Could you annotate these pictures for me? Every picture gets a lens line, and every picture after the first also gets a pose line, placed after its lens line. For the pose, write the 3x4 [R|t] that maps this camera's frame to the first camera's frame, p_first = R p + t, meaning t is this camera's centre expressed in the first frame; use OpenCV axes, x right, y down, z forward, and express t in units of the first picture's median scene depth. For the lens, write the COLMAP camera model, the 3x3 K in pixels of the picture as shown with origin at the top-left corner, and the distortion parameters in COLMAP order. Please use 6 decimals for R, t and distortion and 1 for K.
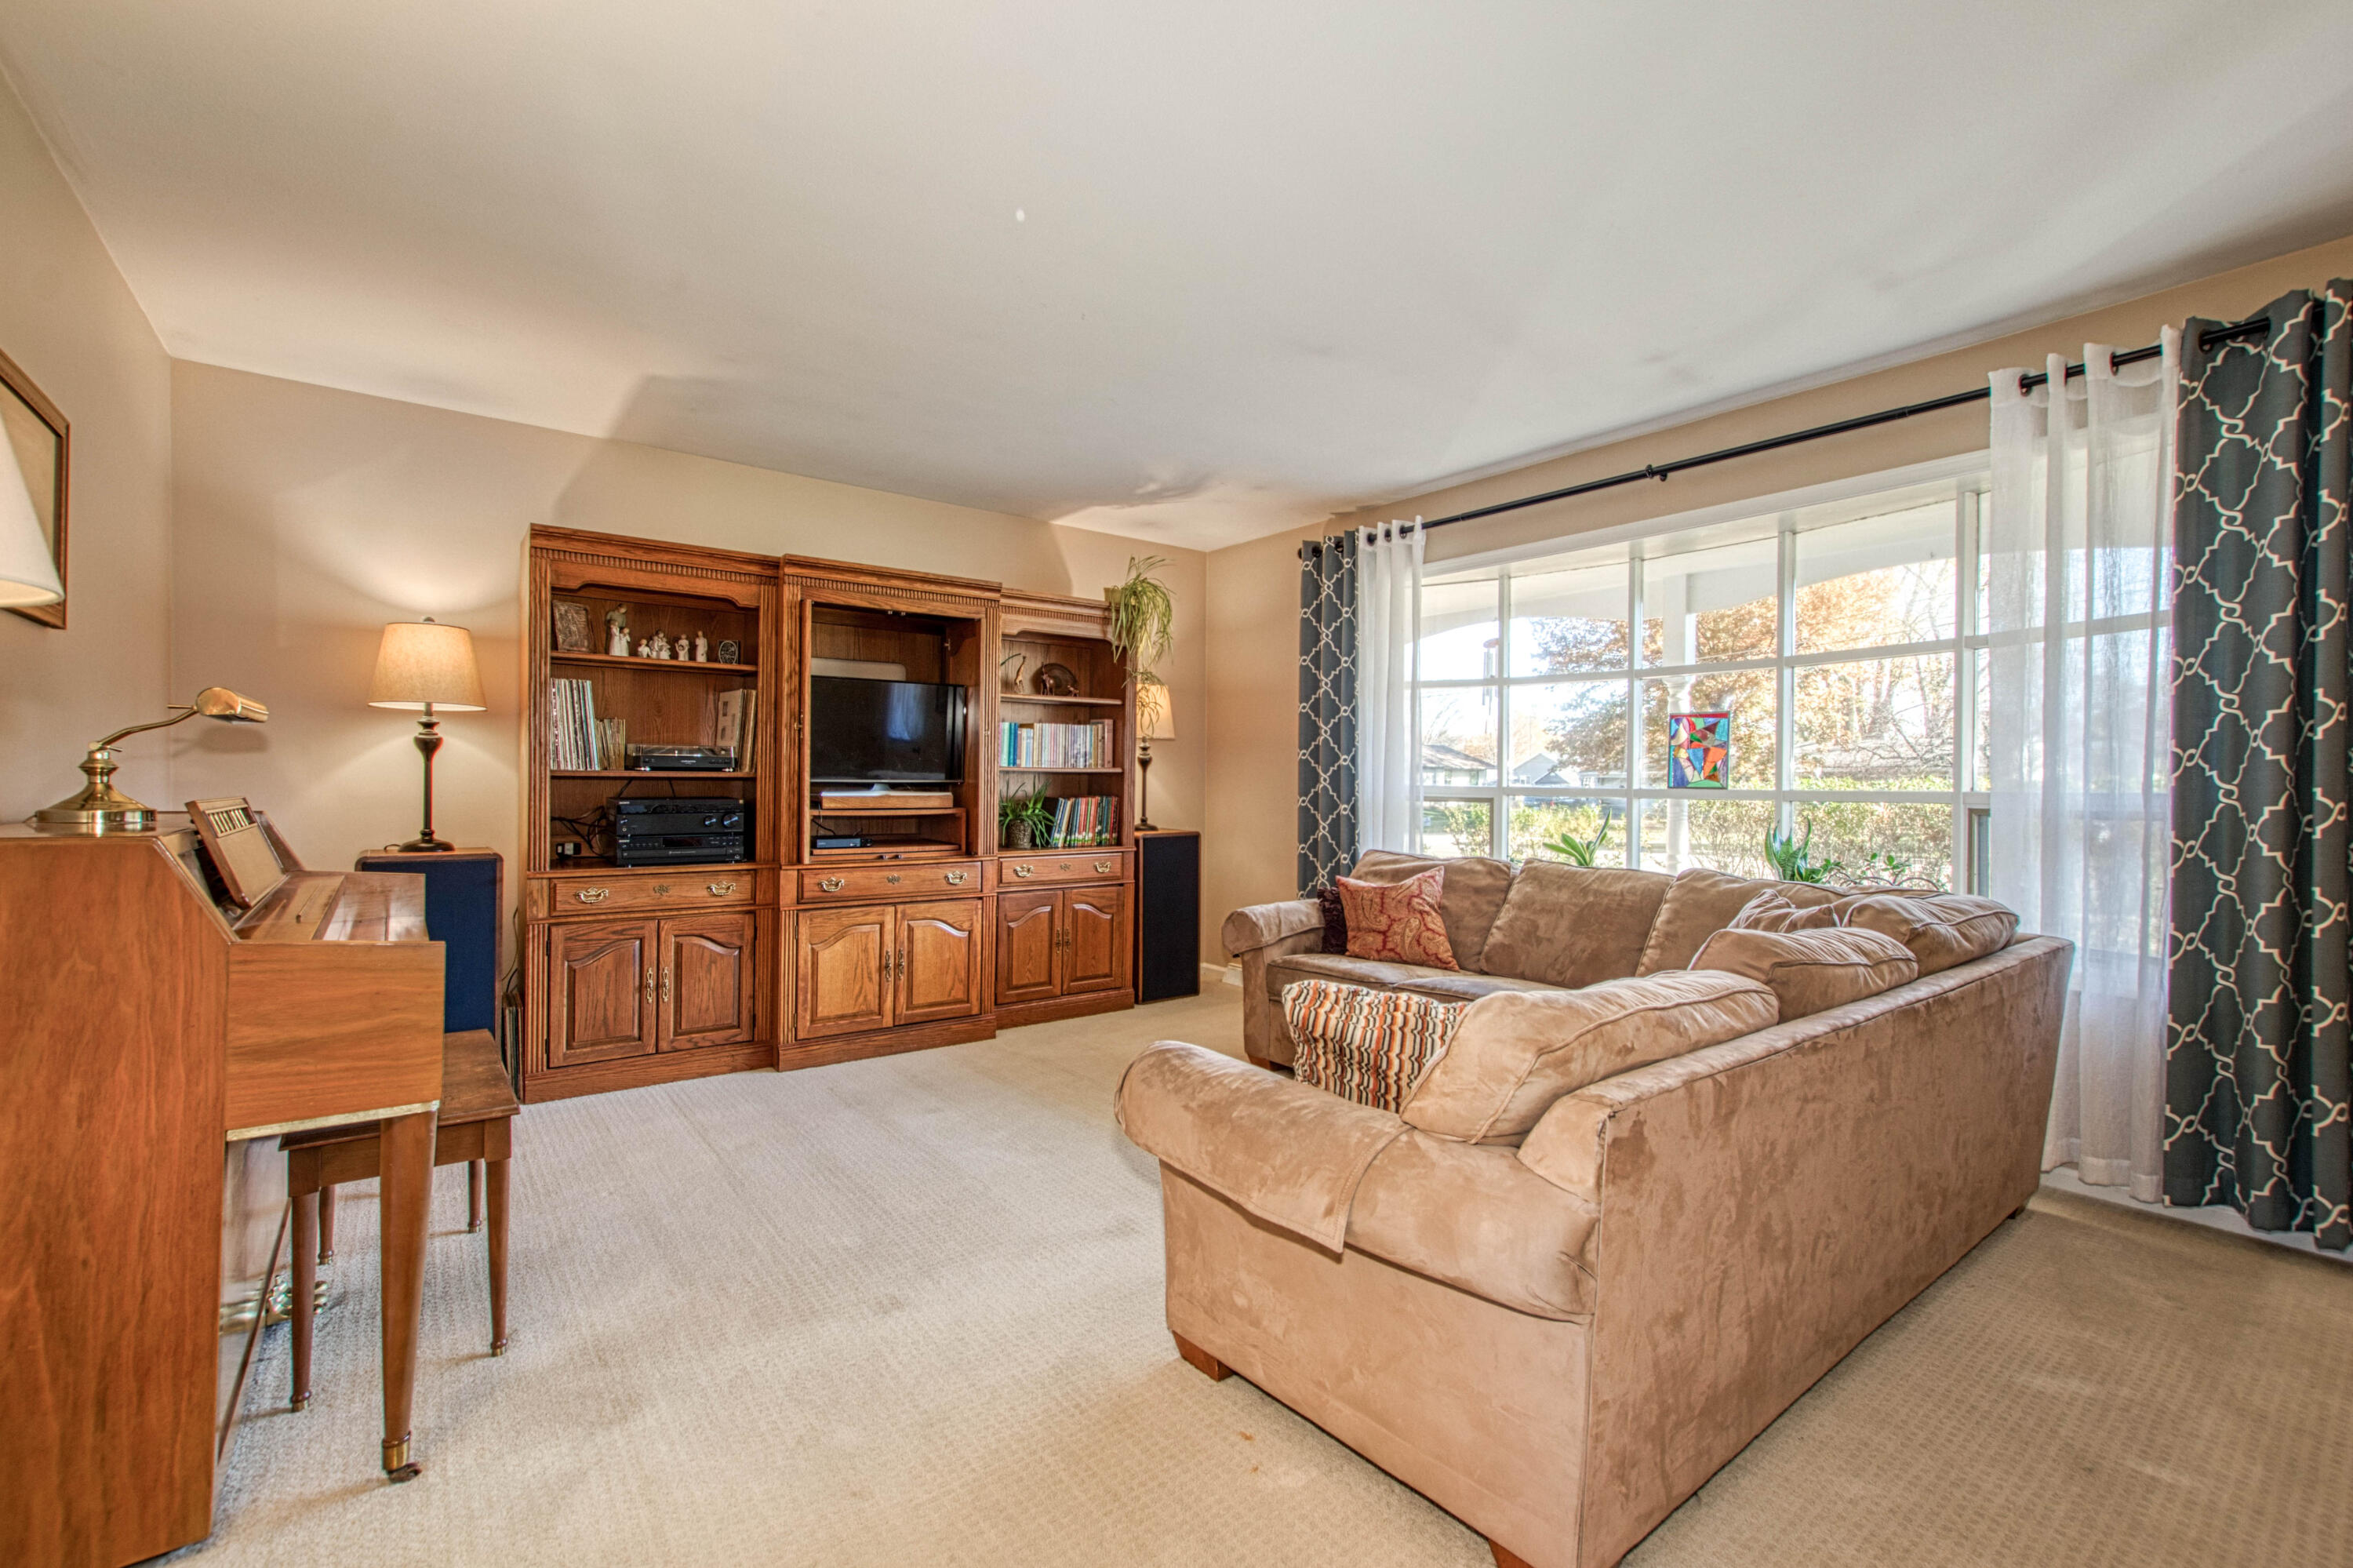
lens RADIAL K [[1050.7, 0, 1171.0], [0, 1050.7, 781.7], [0, 0, 1]] dist [-0.004852, 0.000123]
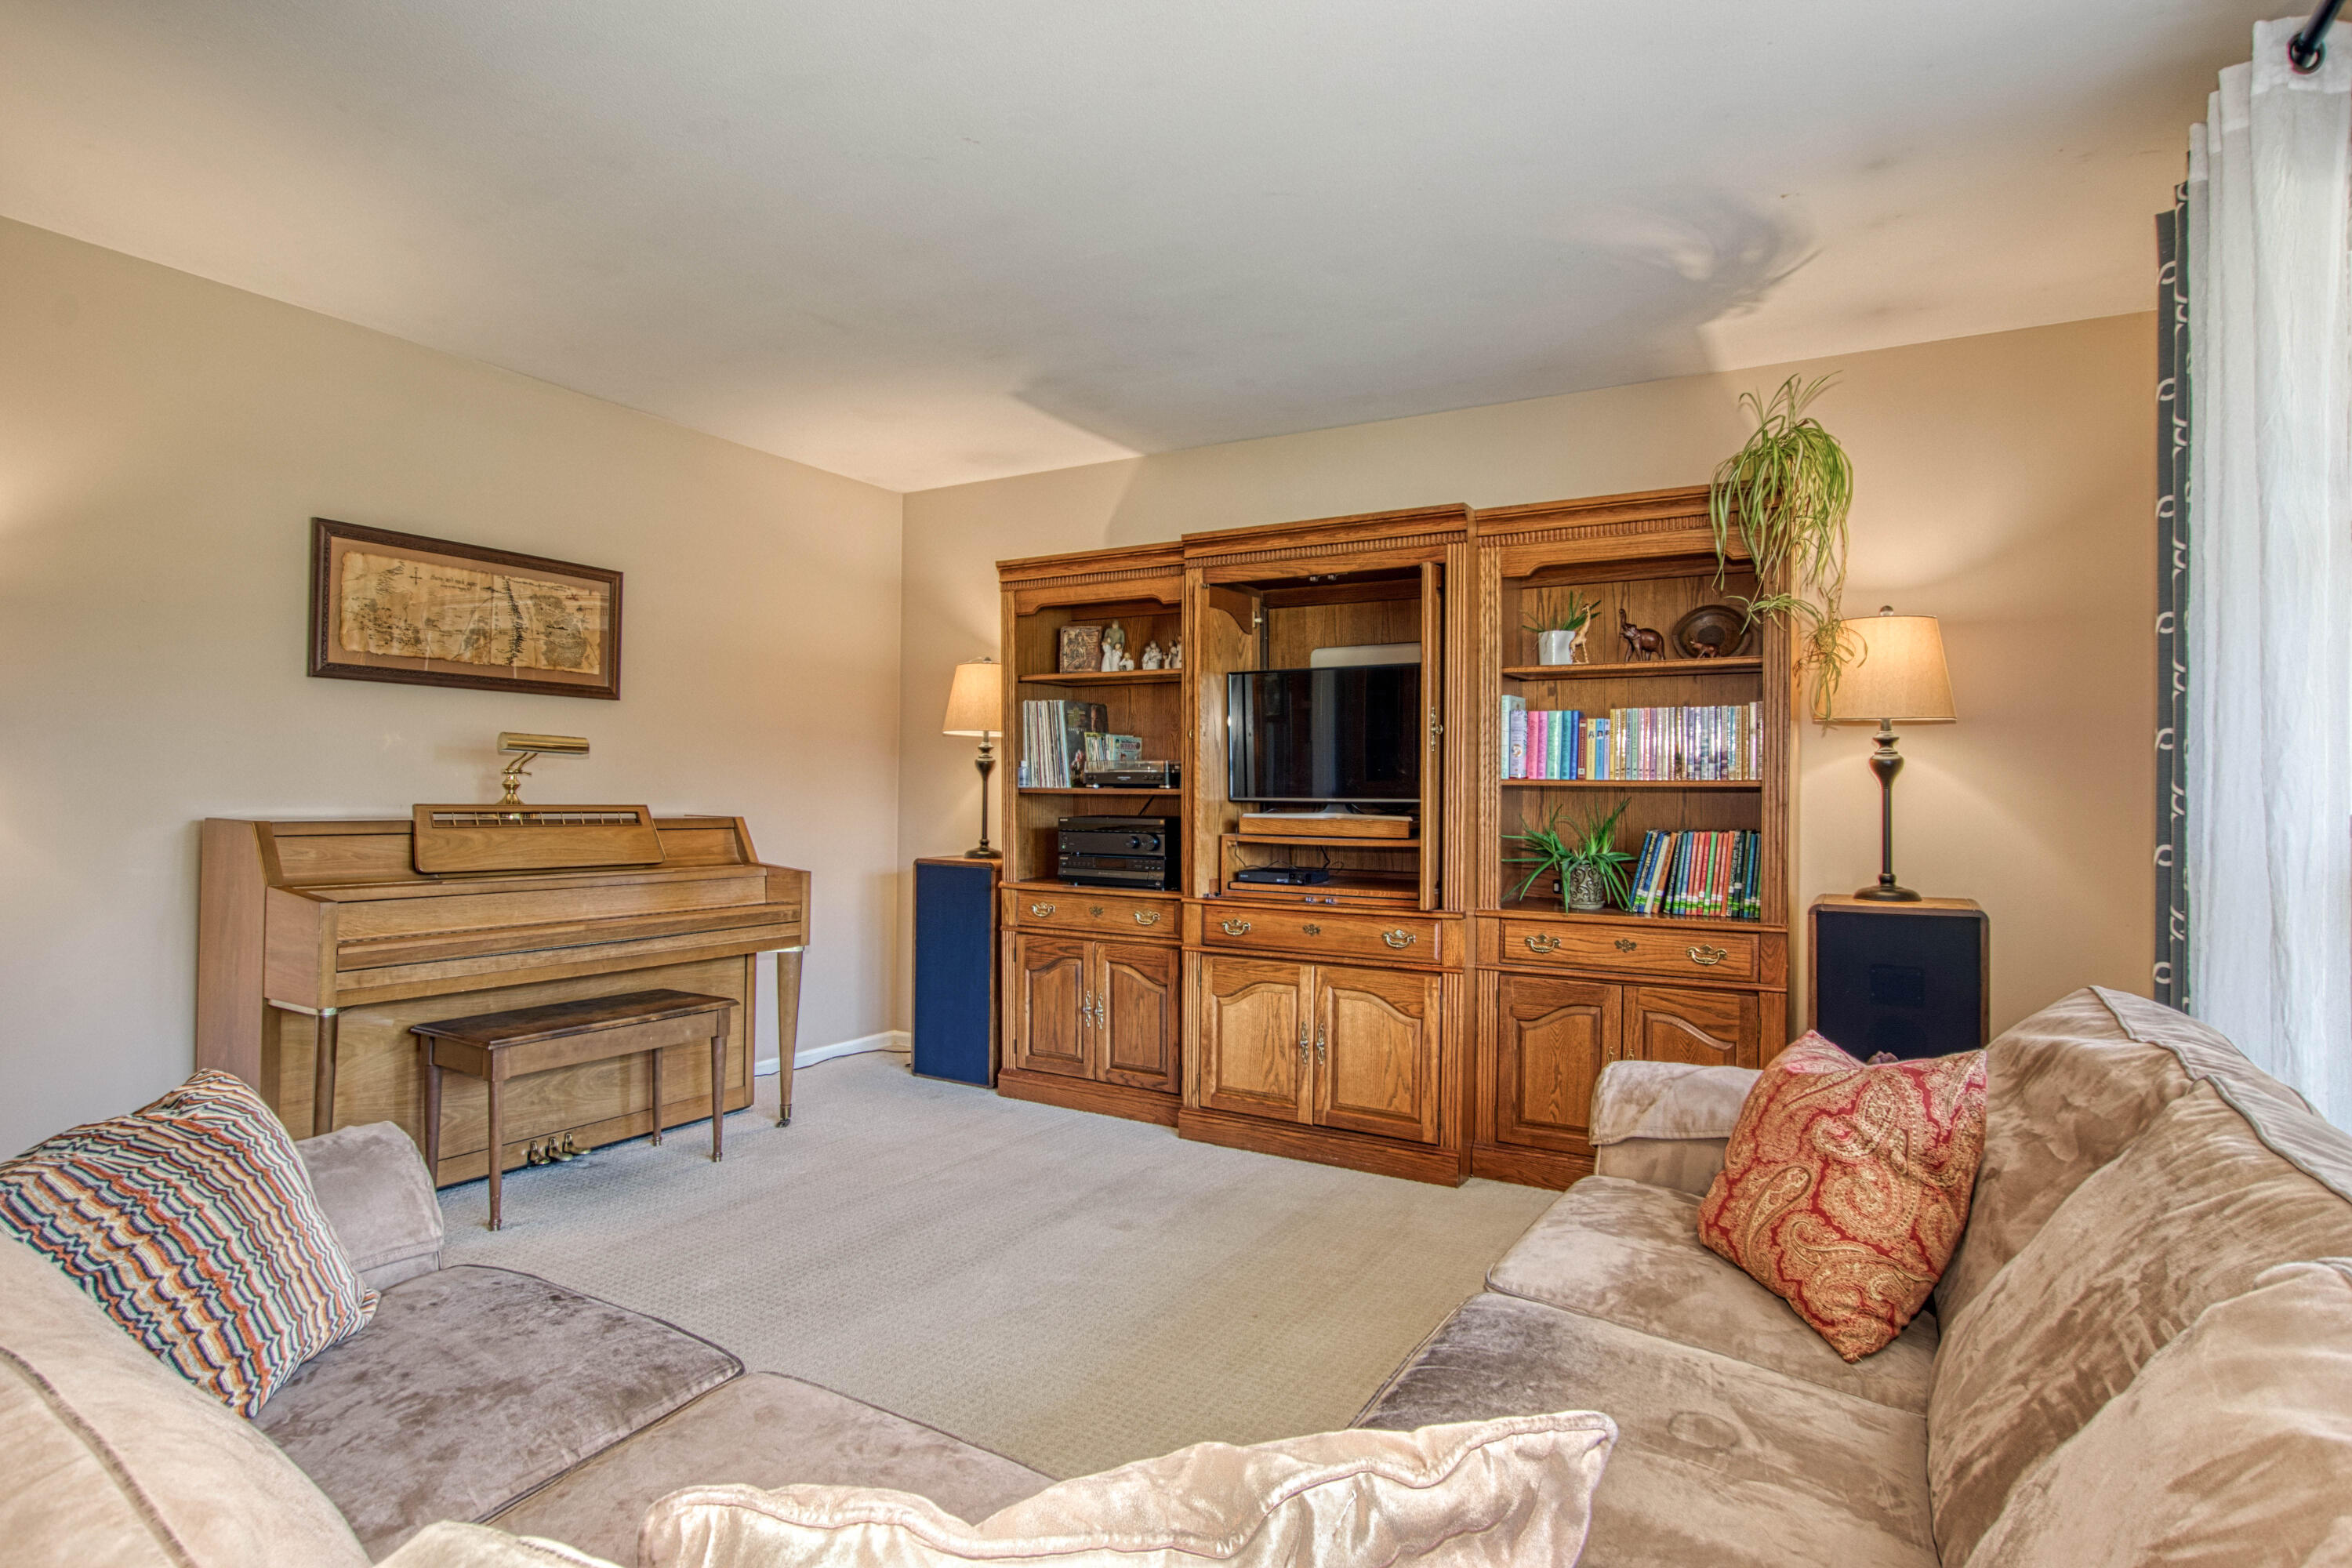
lens RADIAL K [[1200.7, 0, 1158.2], [0, 1200.7, 779.9], [0, 0, 1]] dist [-0.003021, 0.001366]
pose [[0.368259, -0.011695, -0.929650, 0.518870], [-0.007819, 0.999847, -0.015675, -0.000764], [0.929691, 0.013041, 0.368111, 0.595247]]
